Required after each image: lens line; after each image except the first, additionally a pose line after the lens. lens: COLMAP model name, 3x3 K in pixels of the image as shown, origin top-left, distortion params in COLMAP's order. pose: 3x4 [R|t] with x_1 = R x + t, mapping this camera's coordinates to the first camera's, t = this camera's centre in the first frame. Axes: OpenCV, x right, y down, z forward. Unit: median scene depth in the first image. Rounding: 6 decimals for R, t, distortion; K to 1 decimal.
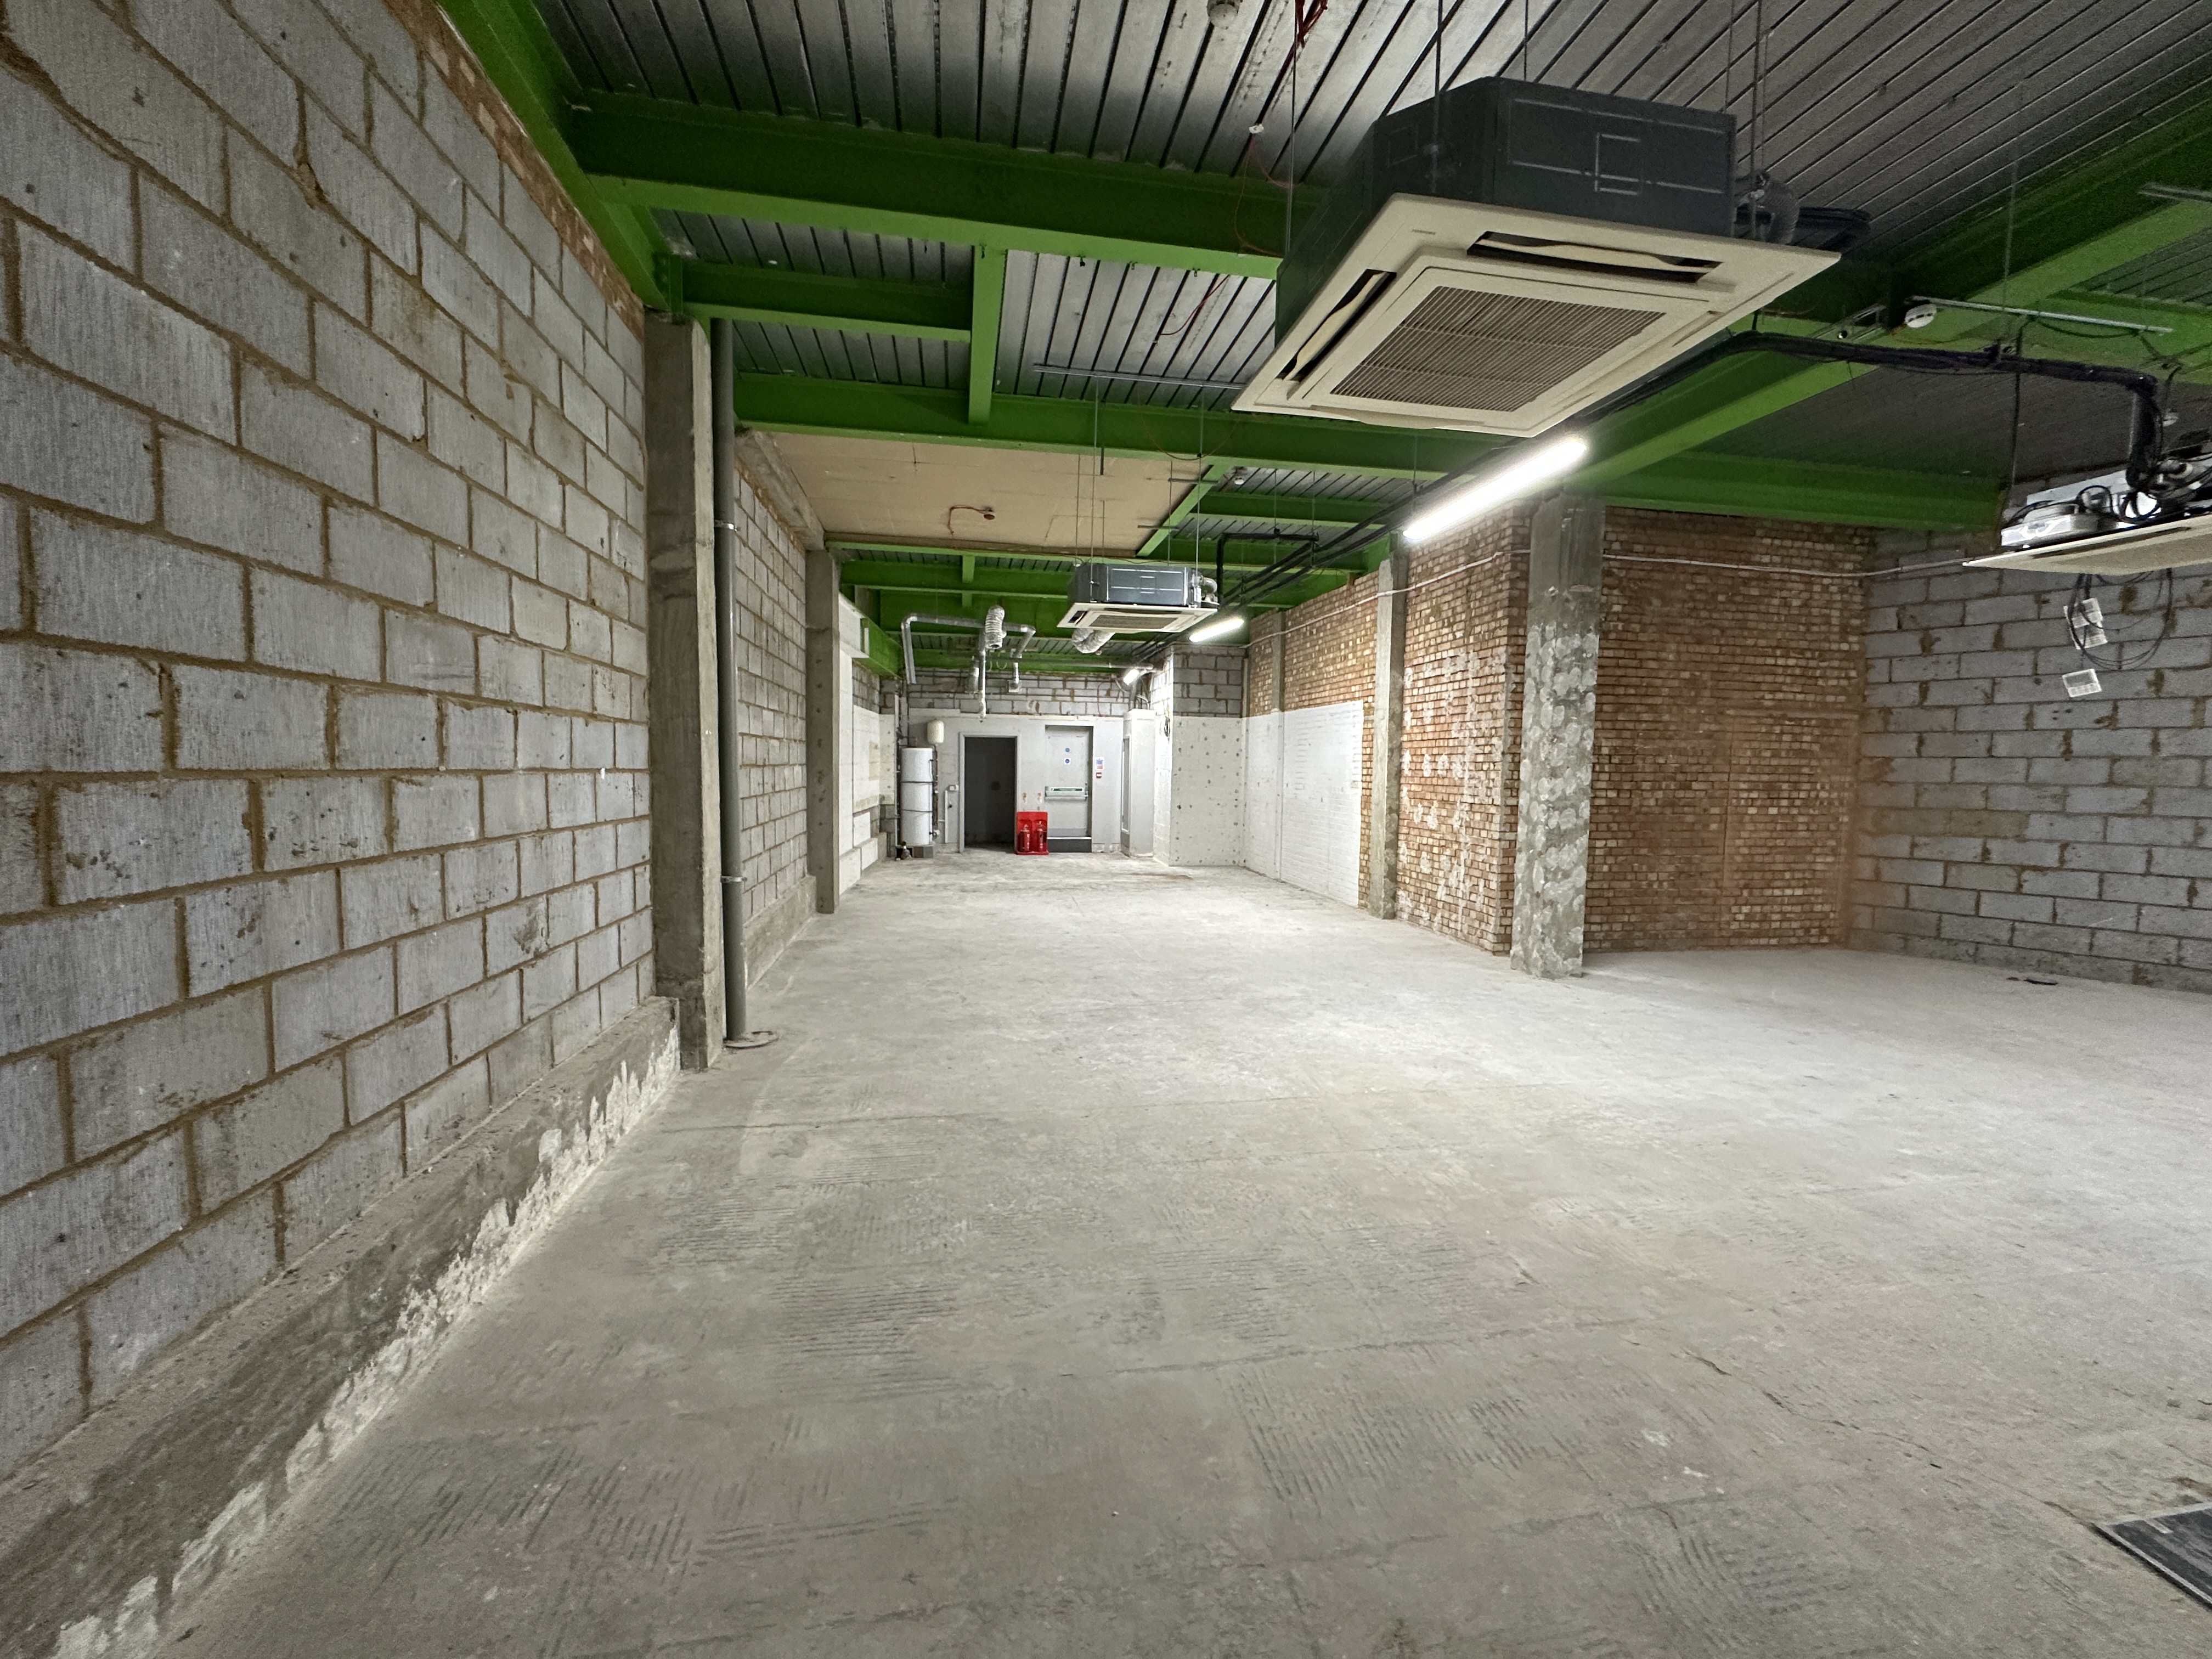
lens RADIAL K [[879.9, 0, 1105.5], [0, 879.9, 826.4], [0, 0, 1]] dist [-0.002101, 0.000293]
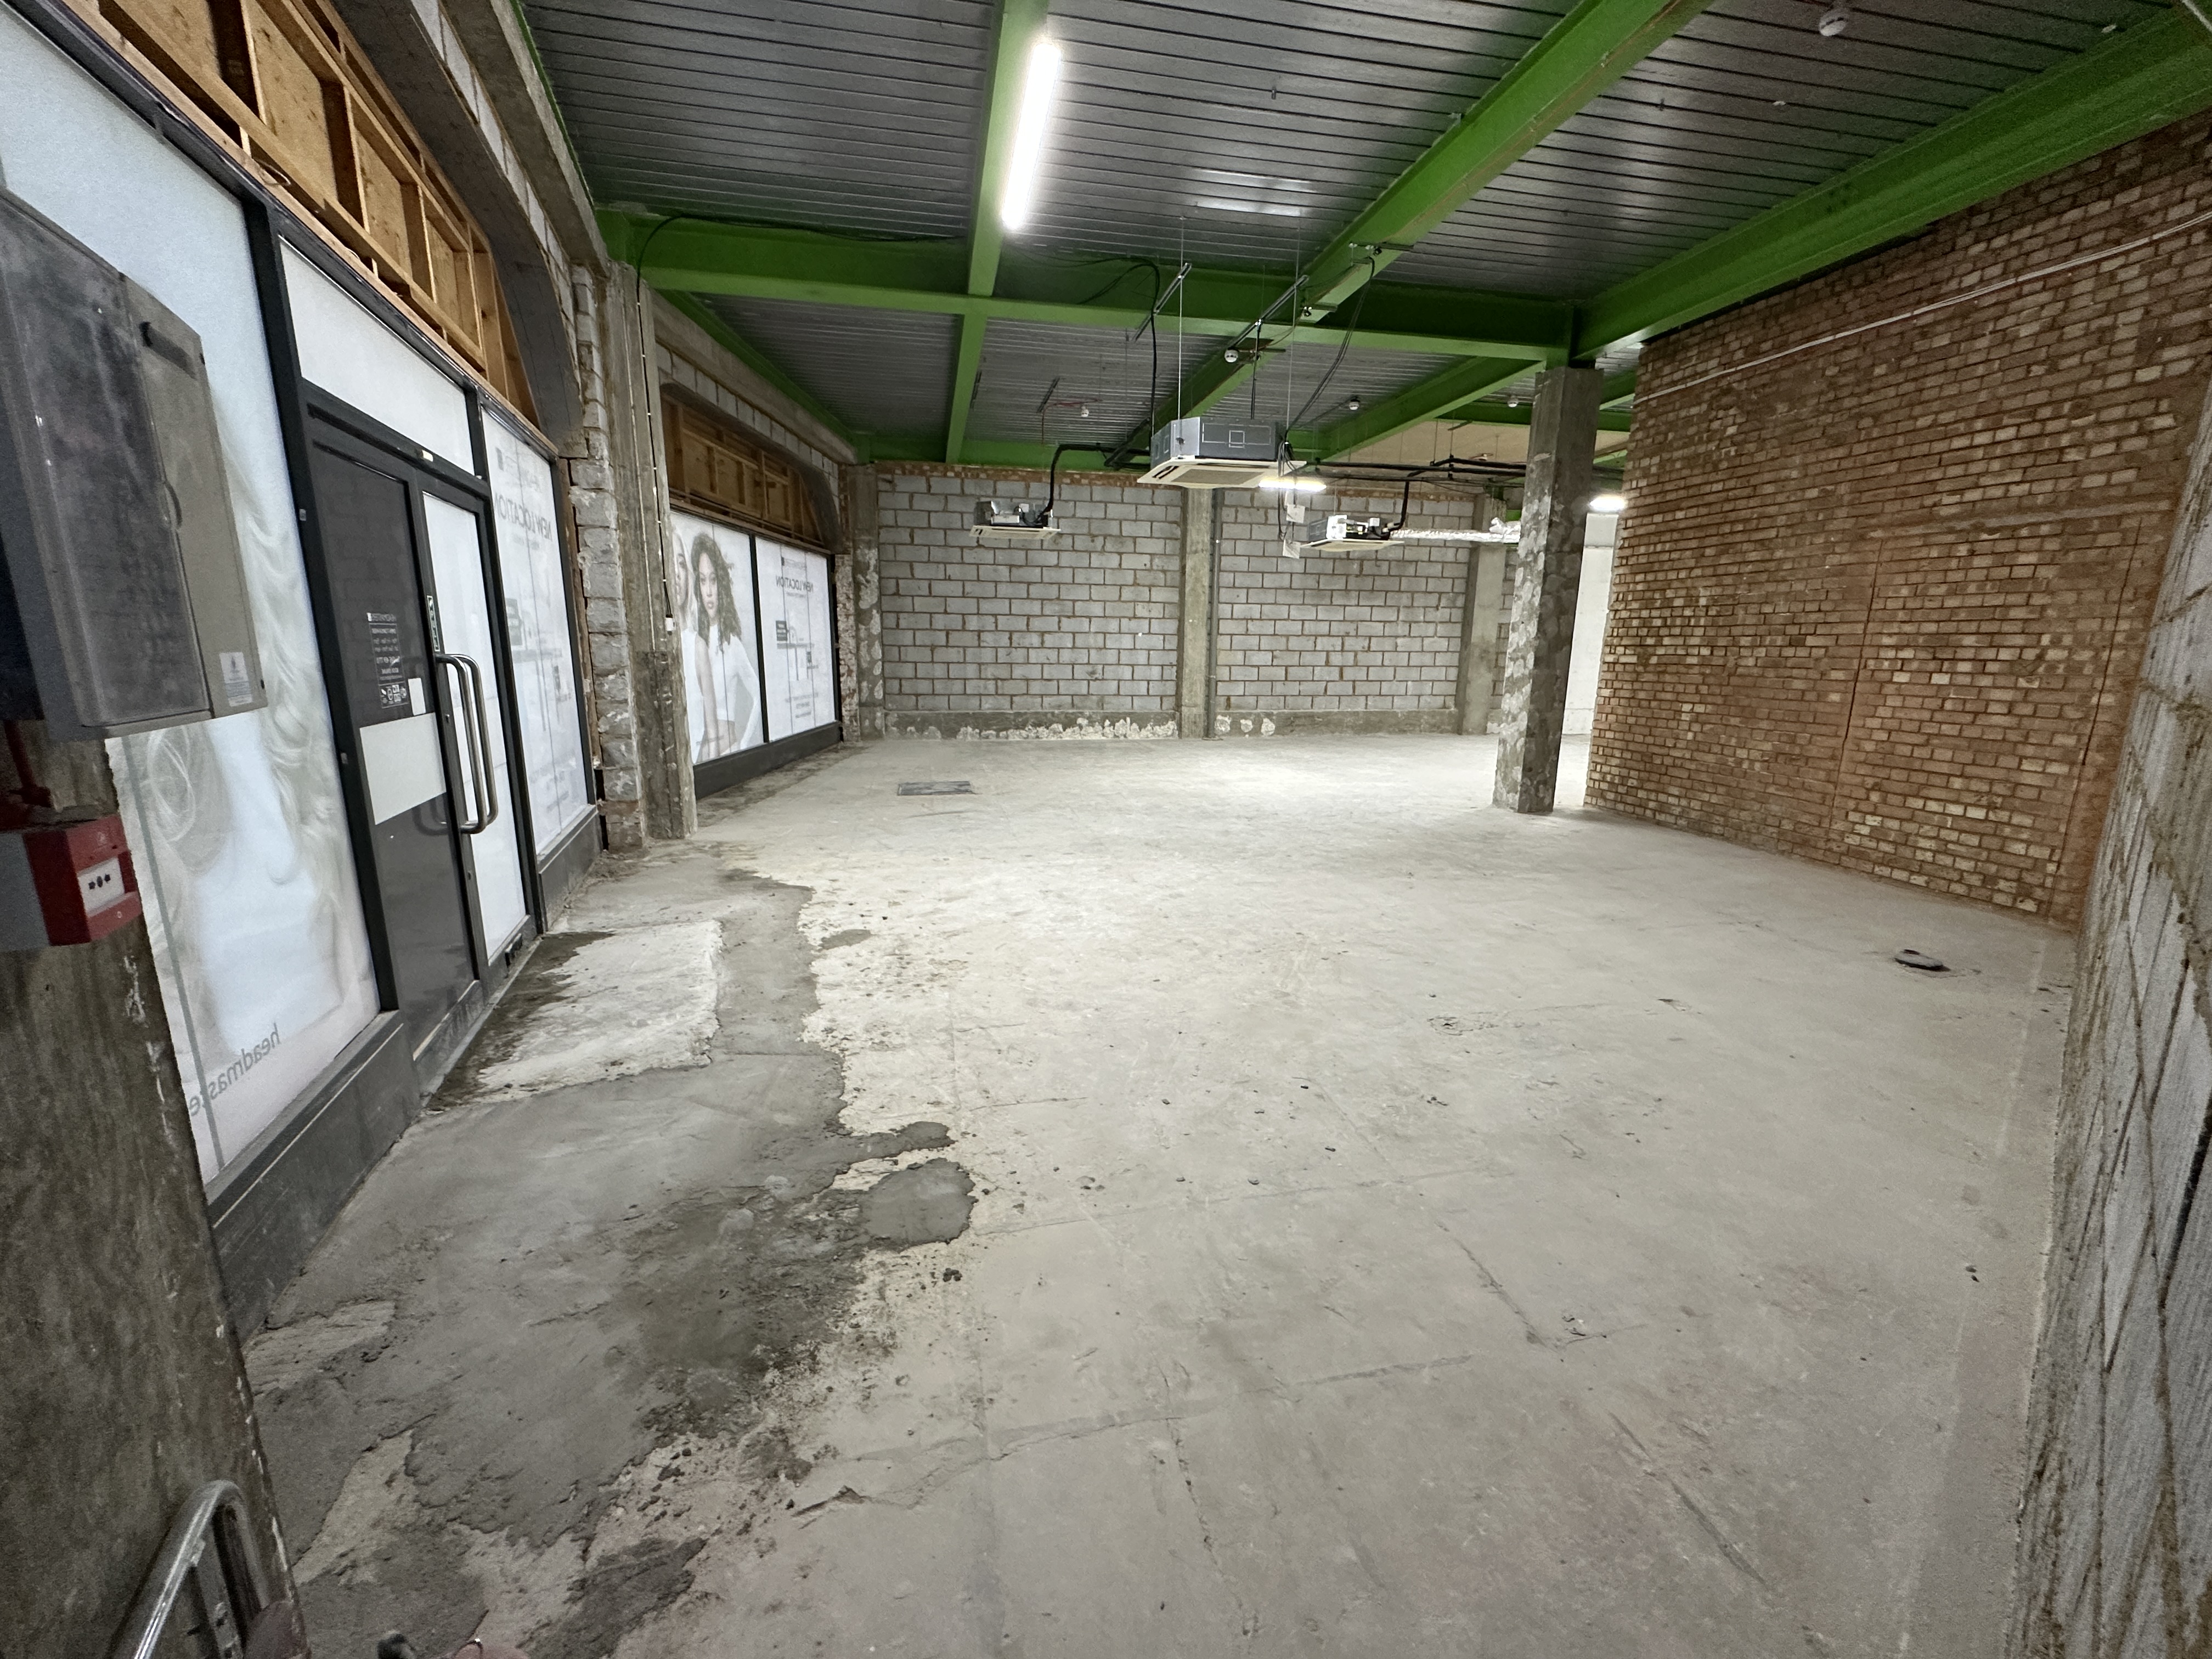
lens RADIAL K [[879.9, 0, 1106.3], [0, 879.9, 820.2], [0, 0, 1]] dist [-0.002101, 0.000293]
pose [[0.034481, 0.186203, -0.981906, 1.429218], [-0.080860, 0.979789, 0.182962, 0.015979], [0.996129, 0.073088, 0.048840, 0.368607]]
